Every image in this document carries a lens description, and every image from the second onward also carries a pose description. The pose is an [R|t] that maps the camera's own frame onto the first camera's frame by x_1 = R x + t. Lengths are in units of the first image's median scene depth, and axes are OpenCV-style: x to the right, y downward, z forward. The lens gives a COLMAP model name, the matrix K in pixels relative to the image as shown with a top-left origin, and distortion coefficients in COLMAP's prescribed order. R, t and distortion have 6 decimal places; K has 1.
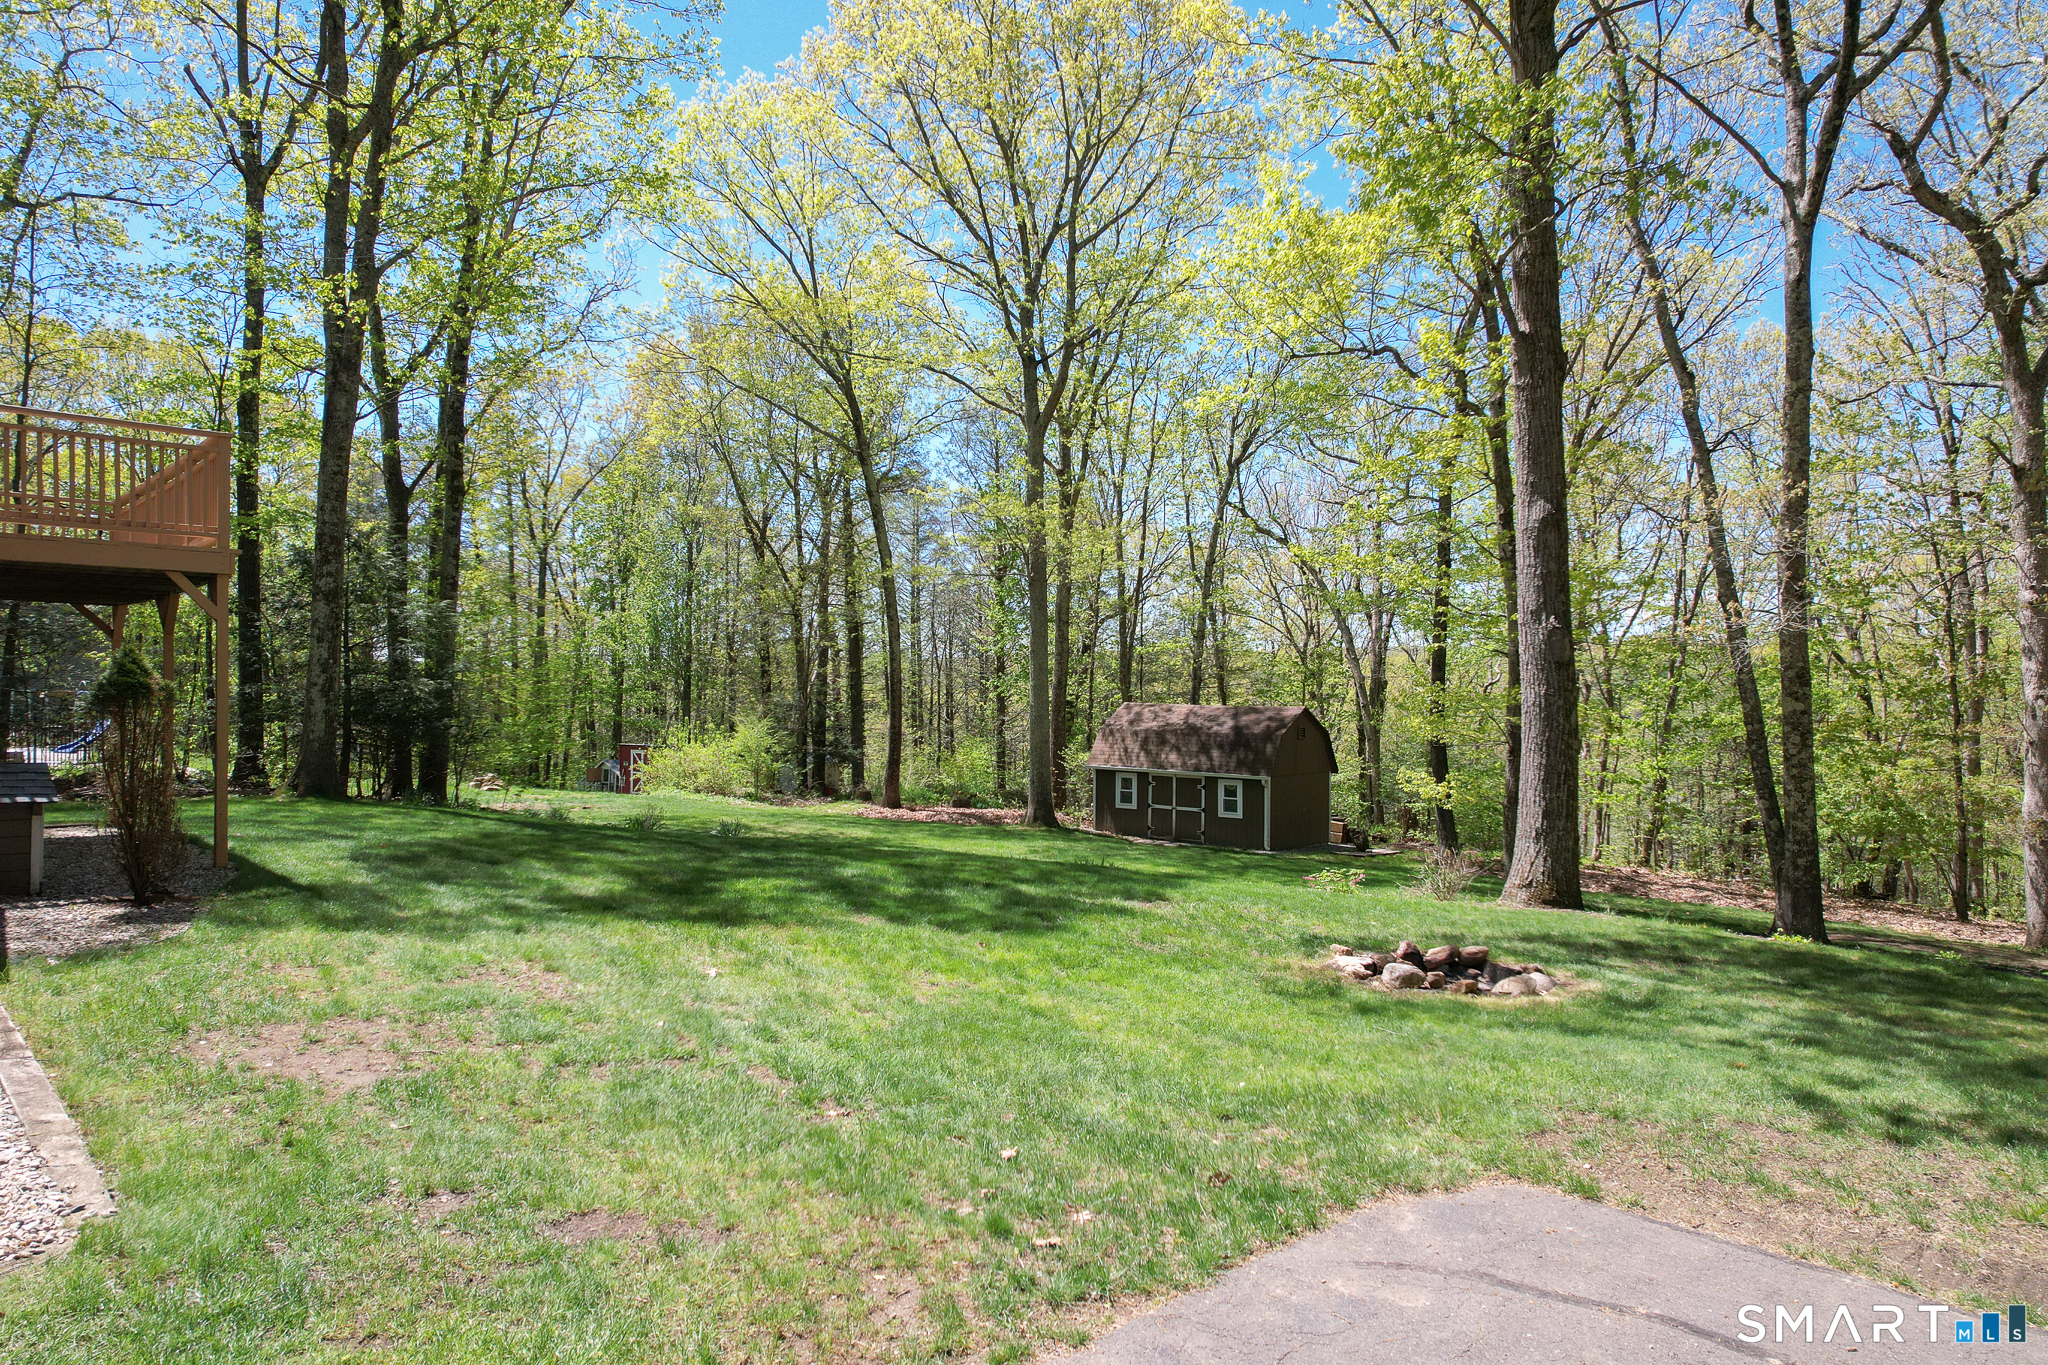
lens RADIAL K [[1283.0, 0, 1034.3], [0, 1283.0, 676.4], [0, 0, 1]] dist [-0.063761, 0.052430]
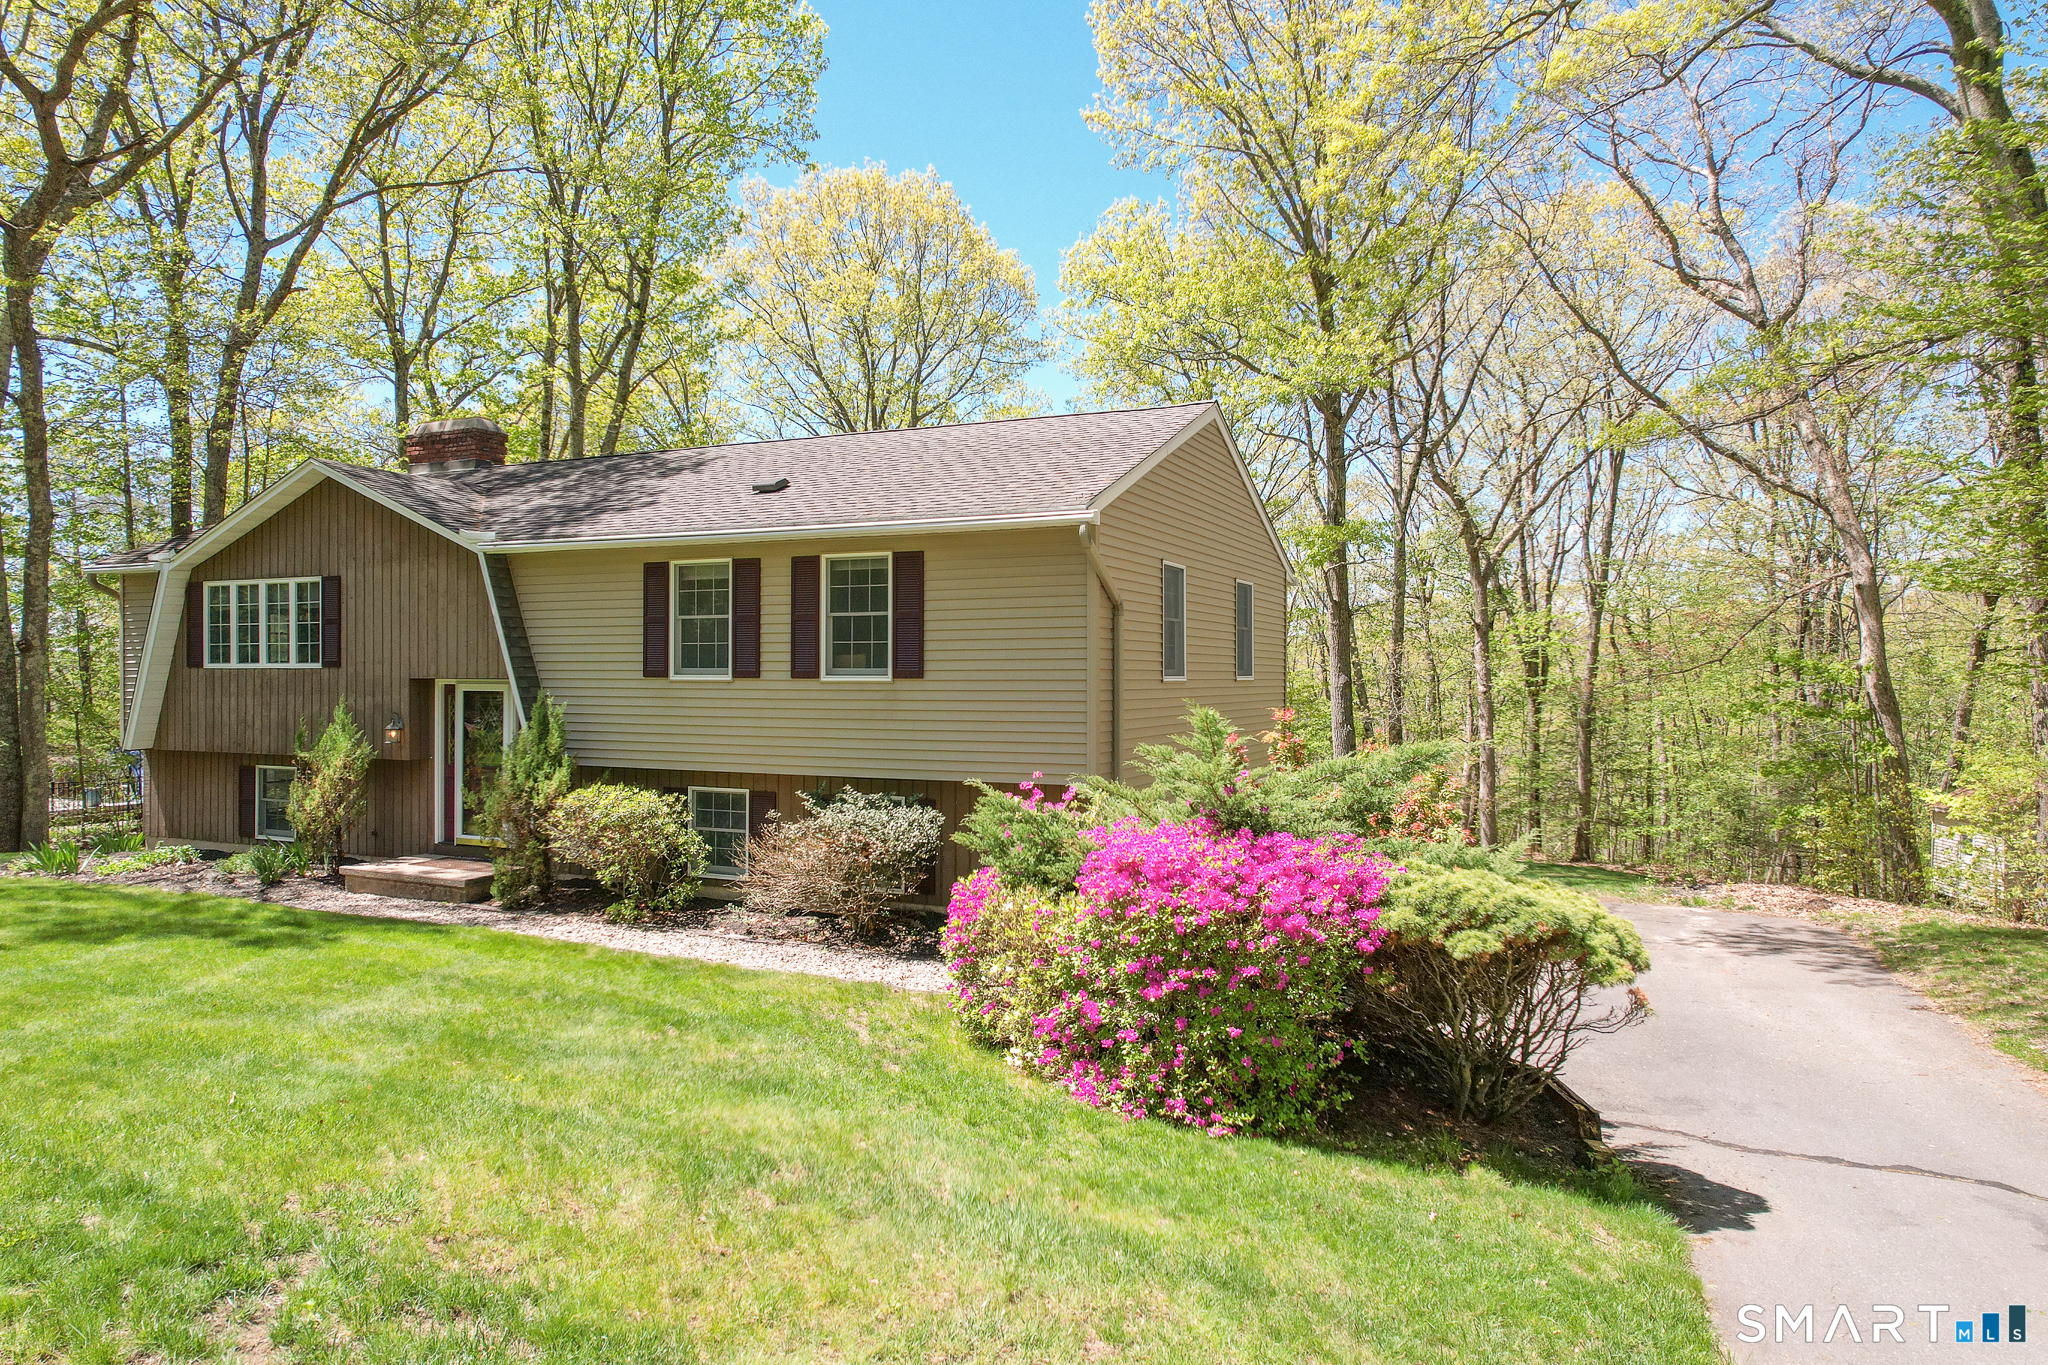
lens RADIAL K [[1283.0, 0, 1034.3], [0, 1283.0, 676.4], [0, 0, 1]] dist [-0.063761, 0.052430]
pose [[0.920260, -0.003942, 0.391287, -0.449148], [0.000946, 0.999969, 0.007849, -0.067268], [-0.391306, -0.006853, 0.920235, -0.400941]]
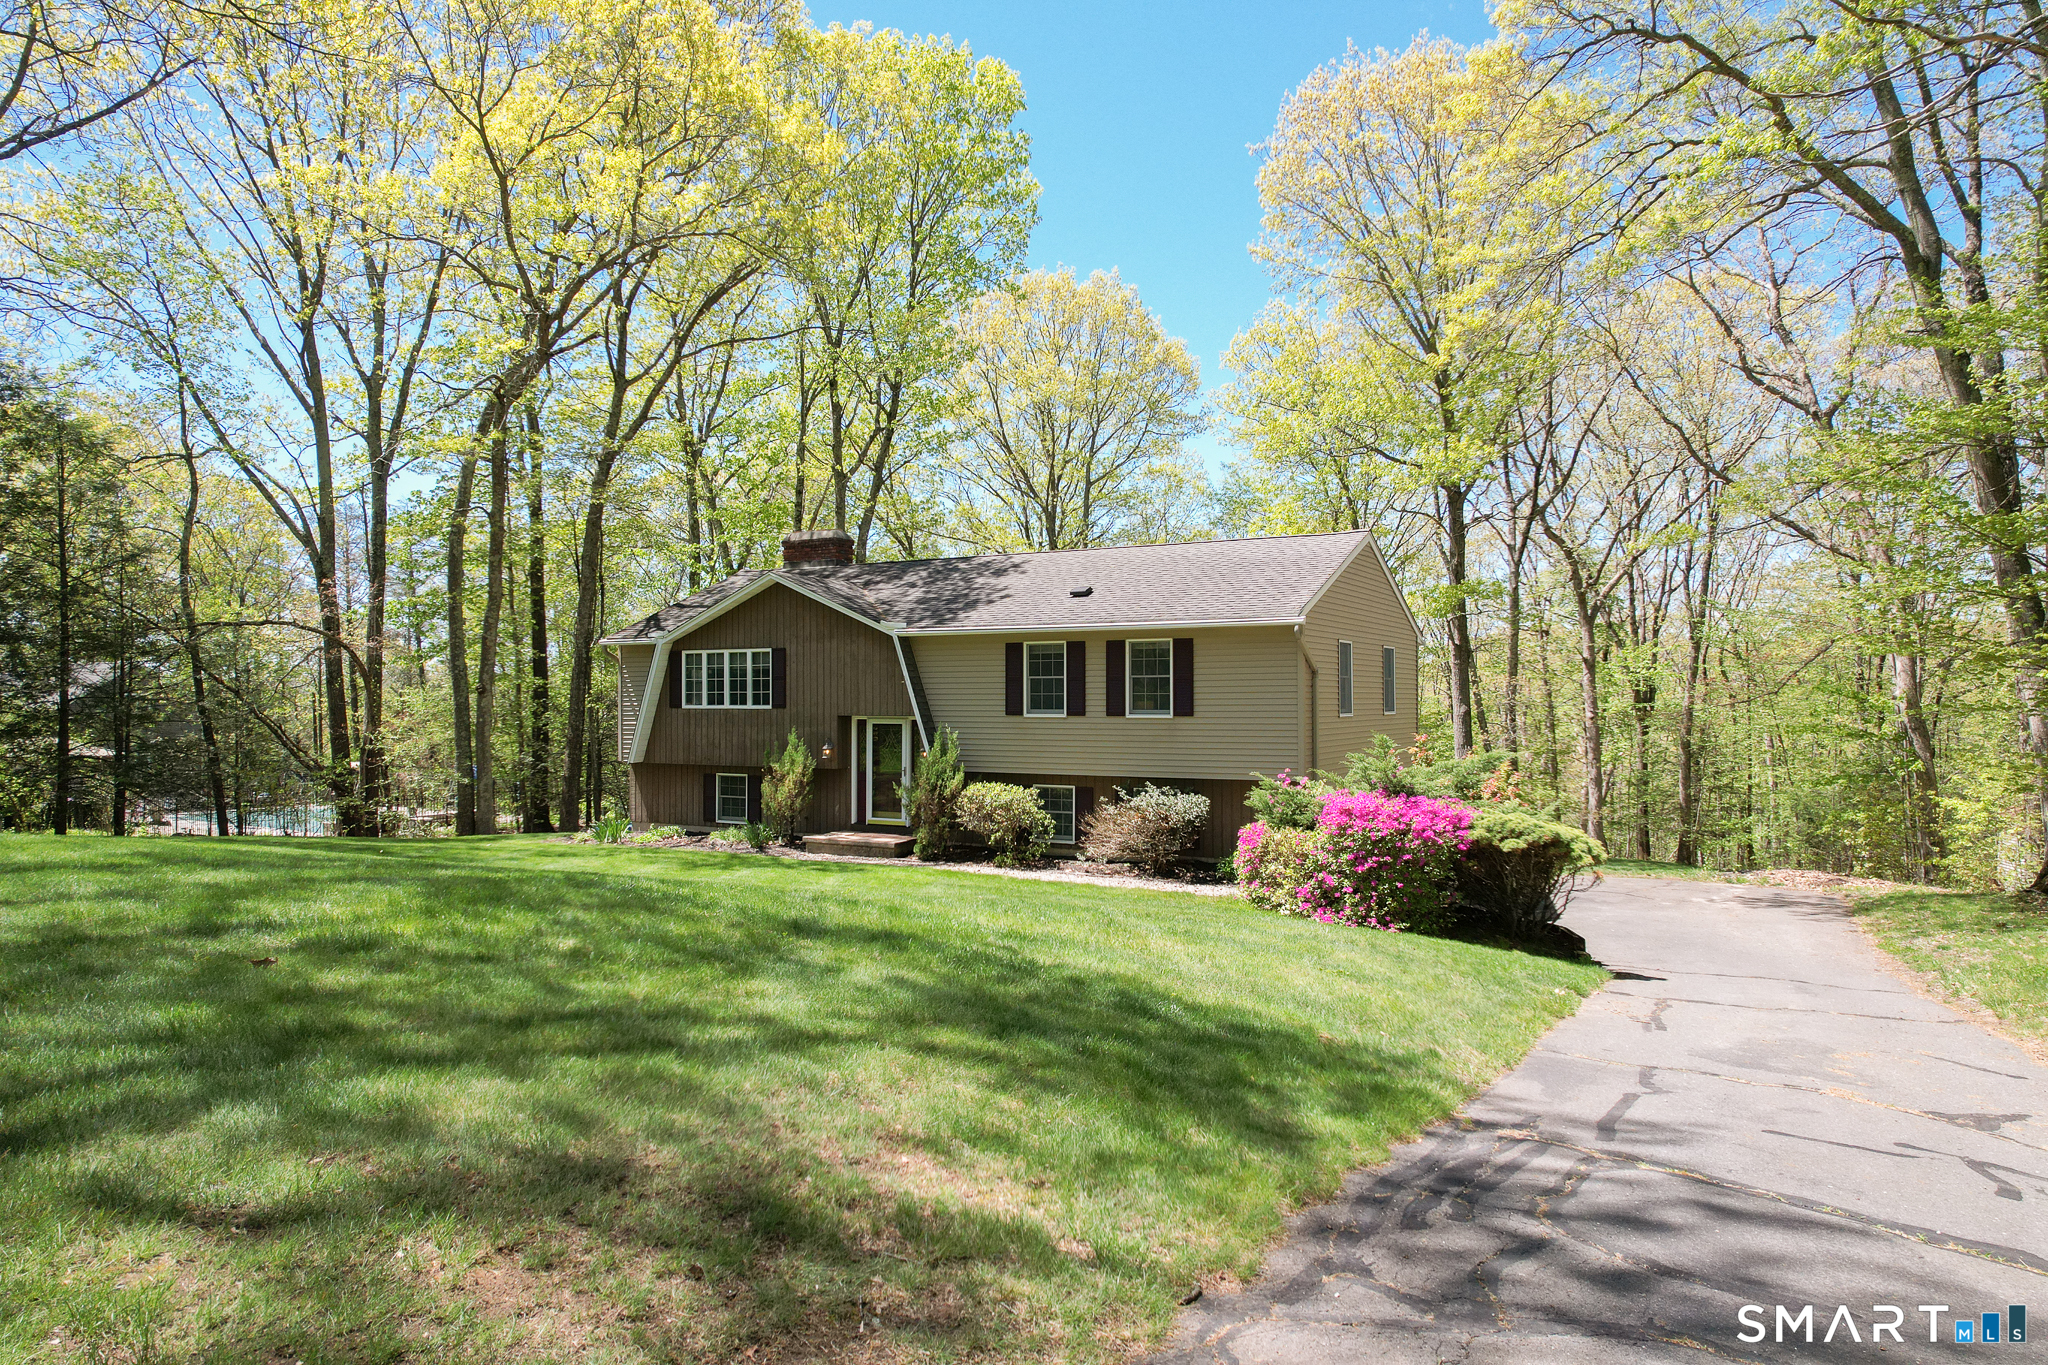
lens RADIAL K [[1283.0, 0, 1034.3], [0, 1283.0, 676.4], [0, 0, 1]] dist [-0.063761, 0.052430]
pose [[0.953104, -0.002559, 0.302631, -0.597527], [0.006094, 0.999924, -0.010736, -0.077122], [-0.302581, 0.012077, 0.953047, -0.614274]]
